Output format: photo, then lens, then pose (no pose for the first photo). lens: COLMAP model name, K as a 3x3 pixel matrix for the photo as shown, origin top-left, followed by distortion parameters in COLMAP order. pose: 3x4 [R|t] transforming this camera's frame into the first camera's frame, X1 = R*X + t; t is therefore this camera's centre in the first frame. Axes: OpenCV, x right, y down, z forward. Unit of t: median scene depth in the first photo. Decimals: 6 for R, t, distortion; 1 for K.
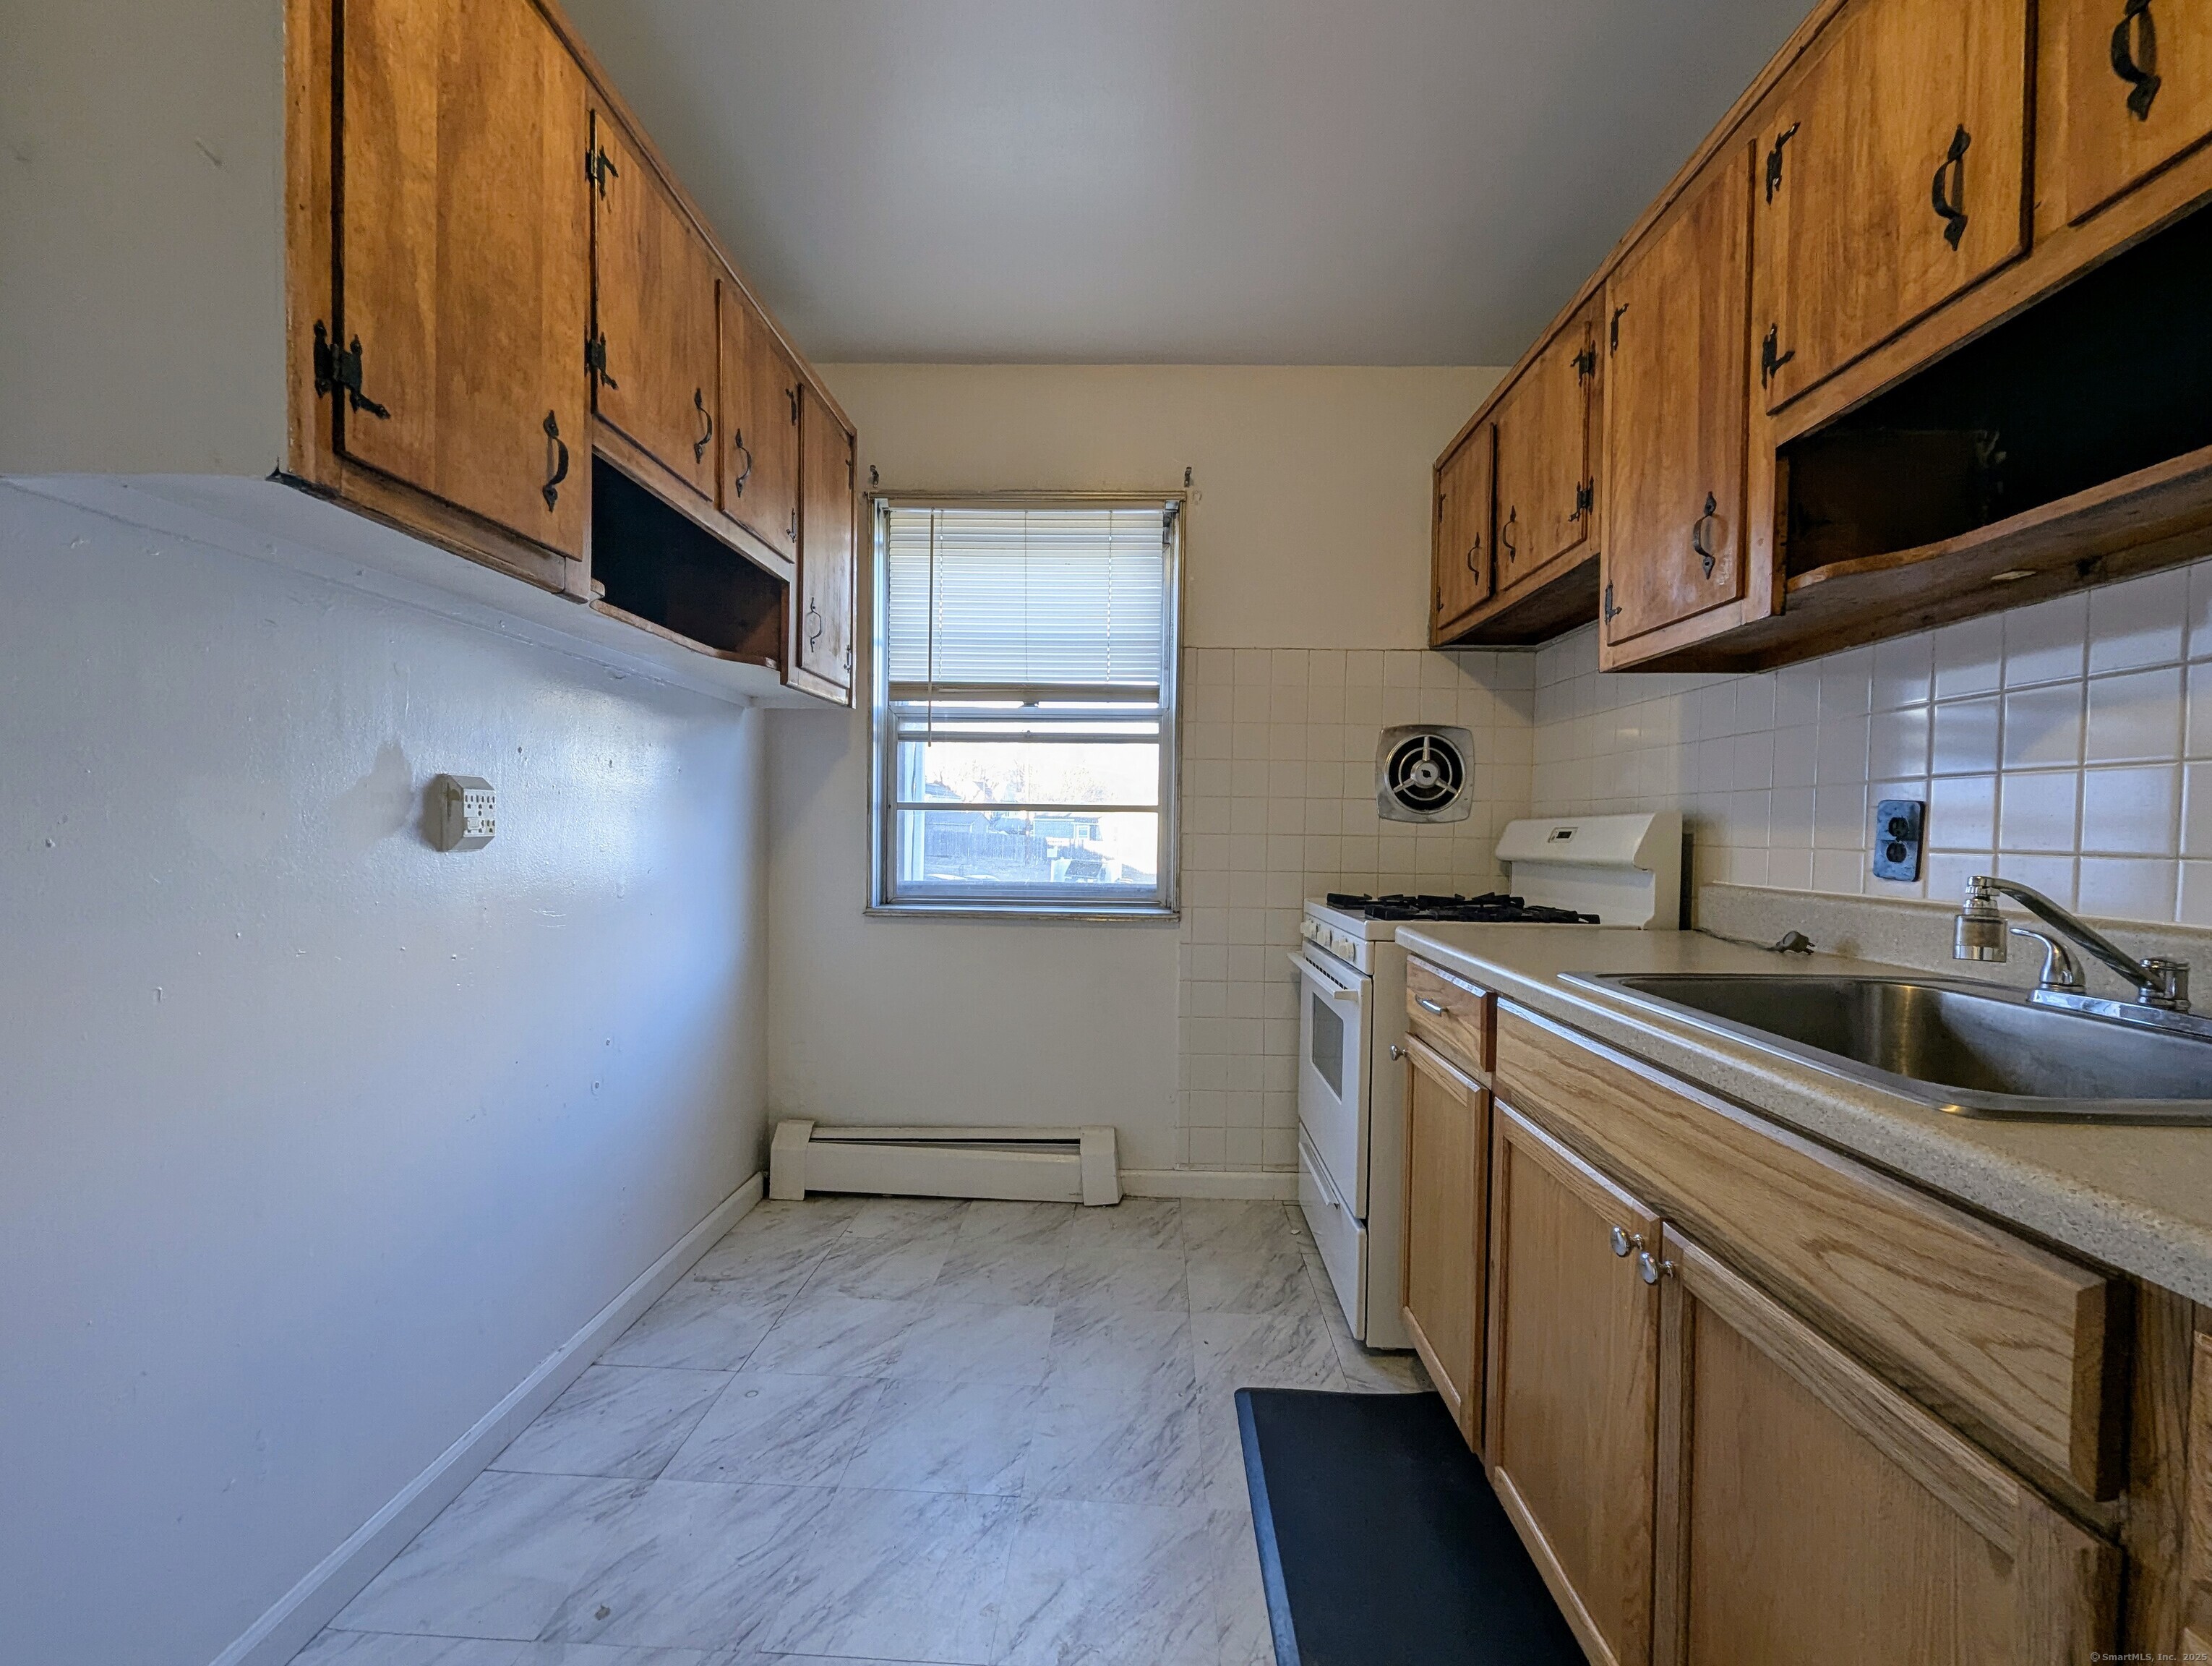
lens RADIAL K [[916.9, 0, 1114.9], [0, 916.9, 847.7], [0, 0, 1]] dist [0.005106, -0.001203]
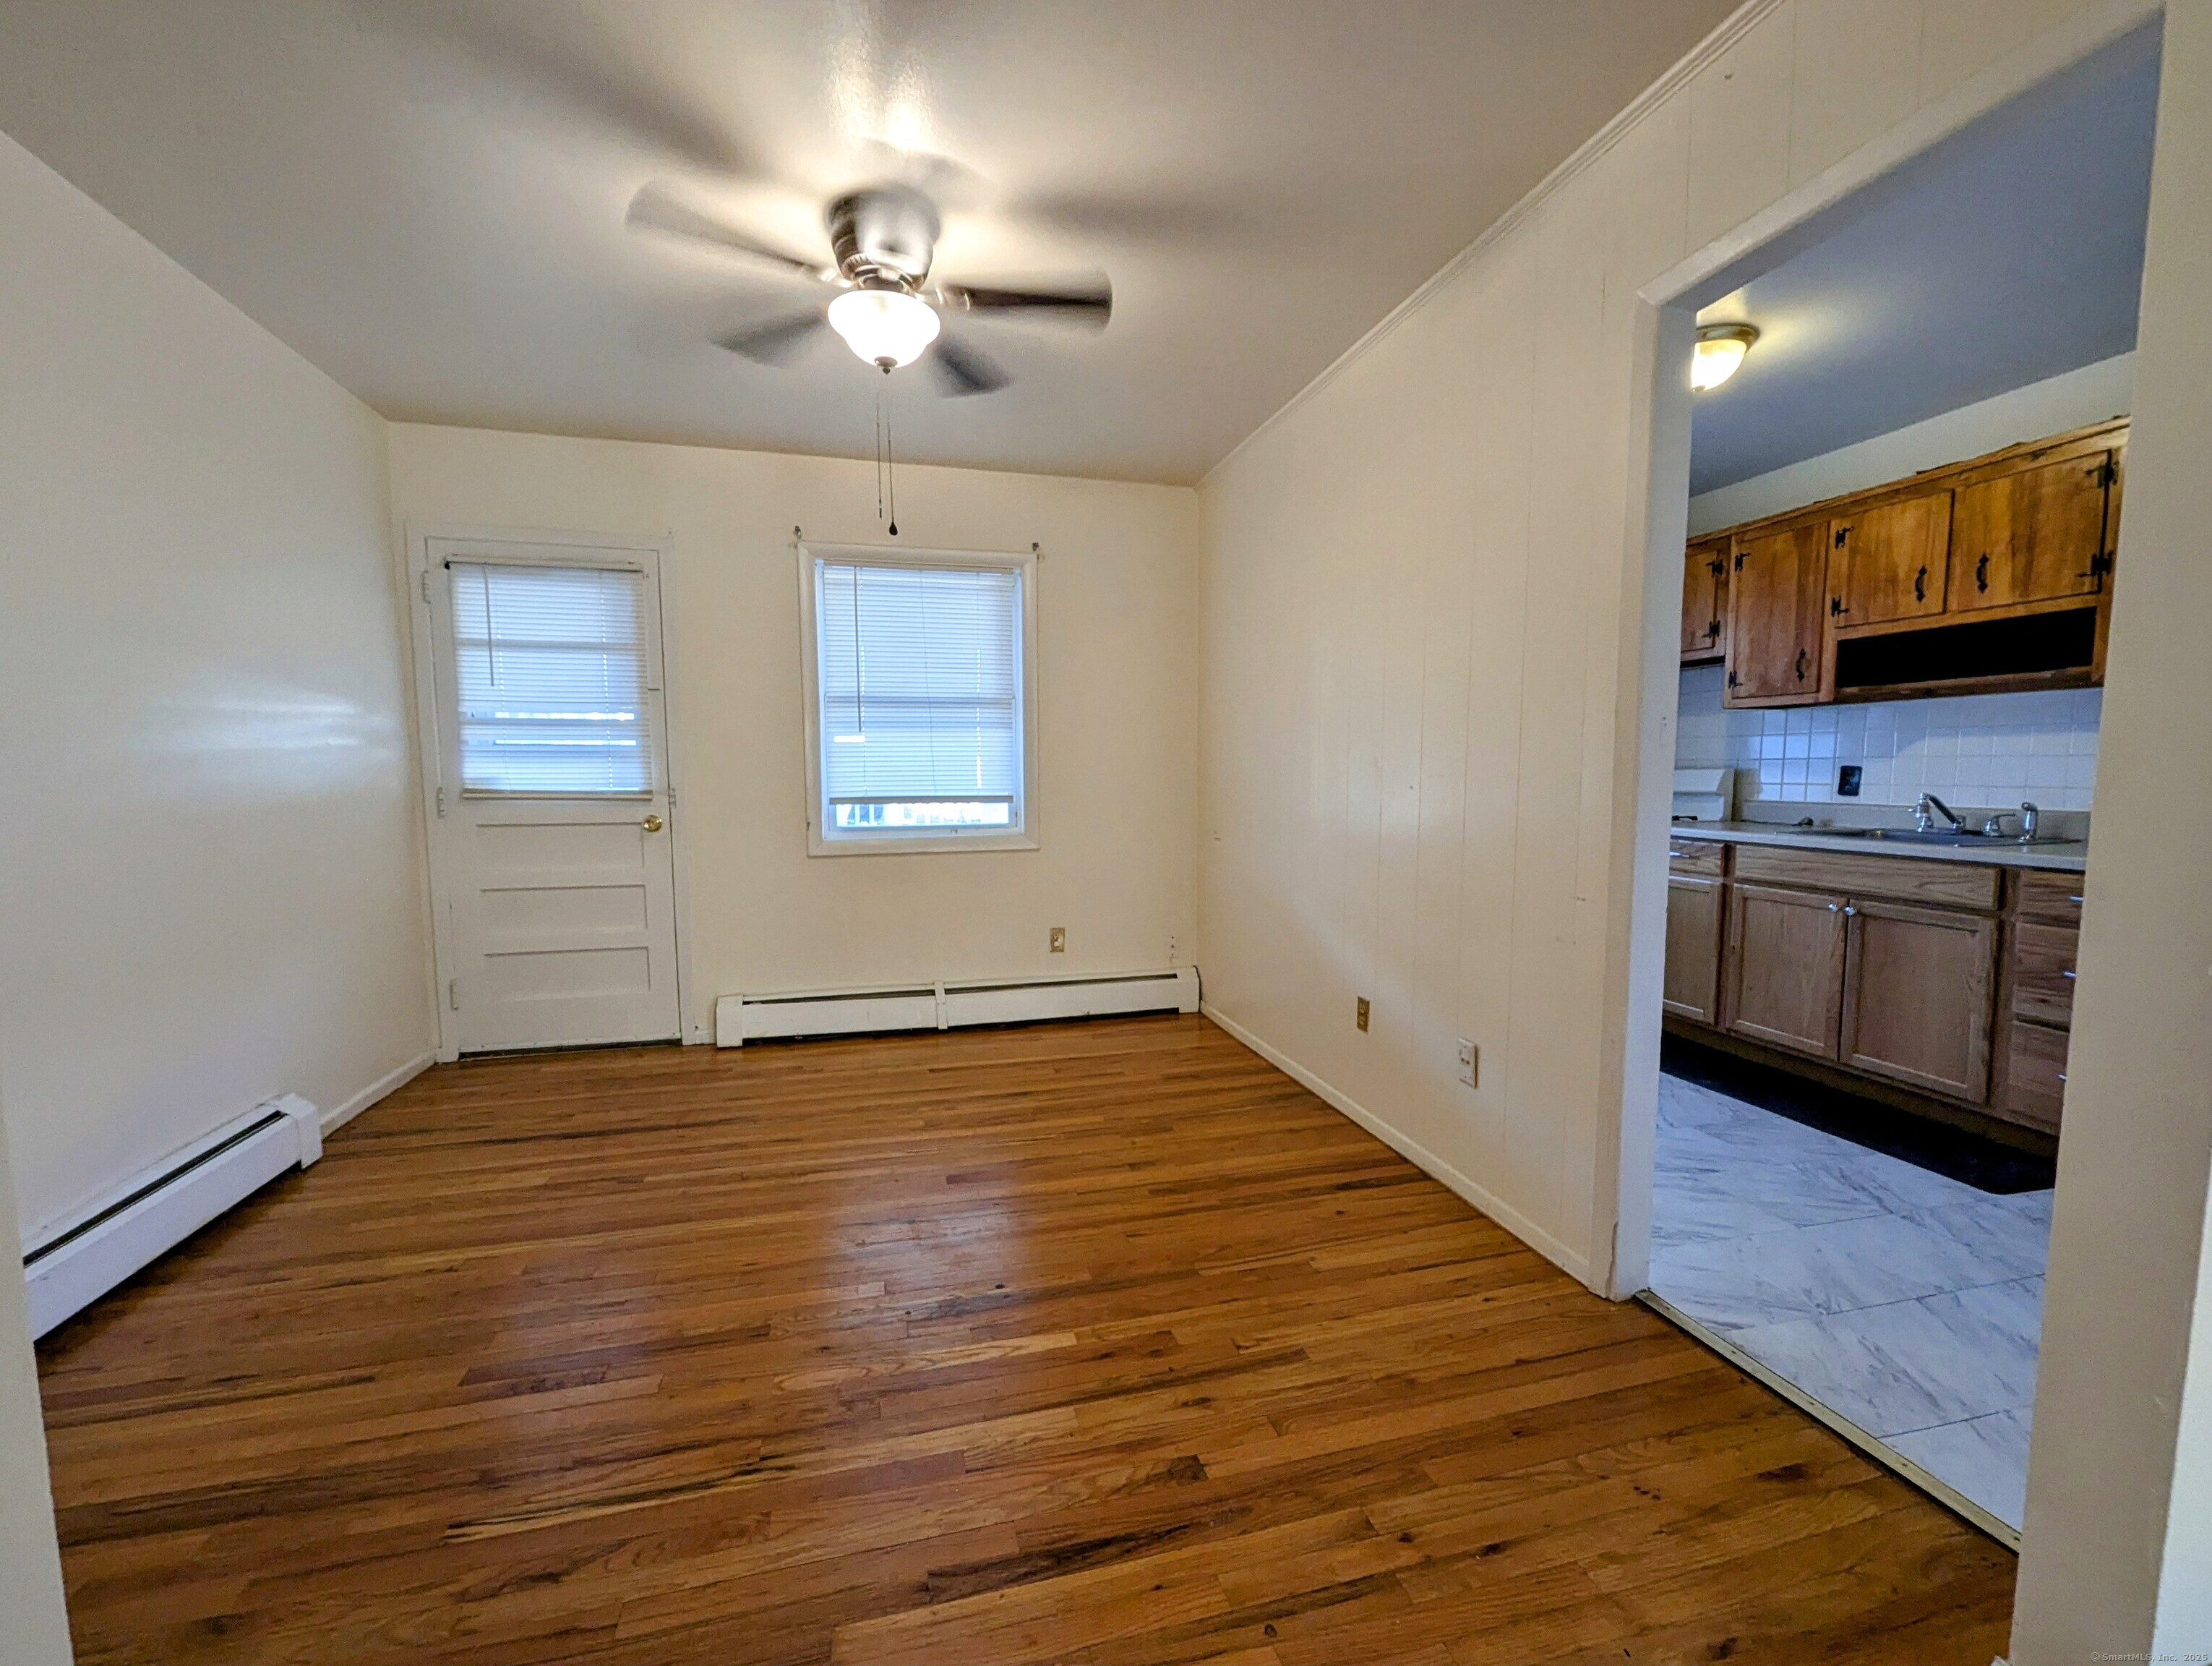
lens RADIAL K [[916.9, 0, 1110.1], [0, 916.9, 844.3], [0, 0, 1]] dist [0.005106, -0.001203]
pose [[0.960364, -0.040245, 0.275827, -1.340419], [0.022636, 0.997514, 0.066730, -0.035155], [-0.277827, -0.057842, 0.958888, -0.667390]]
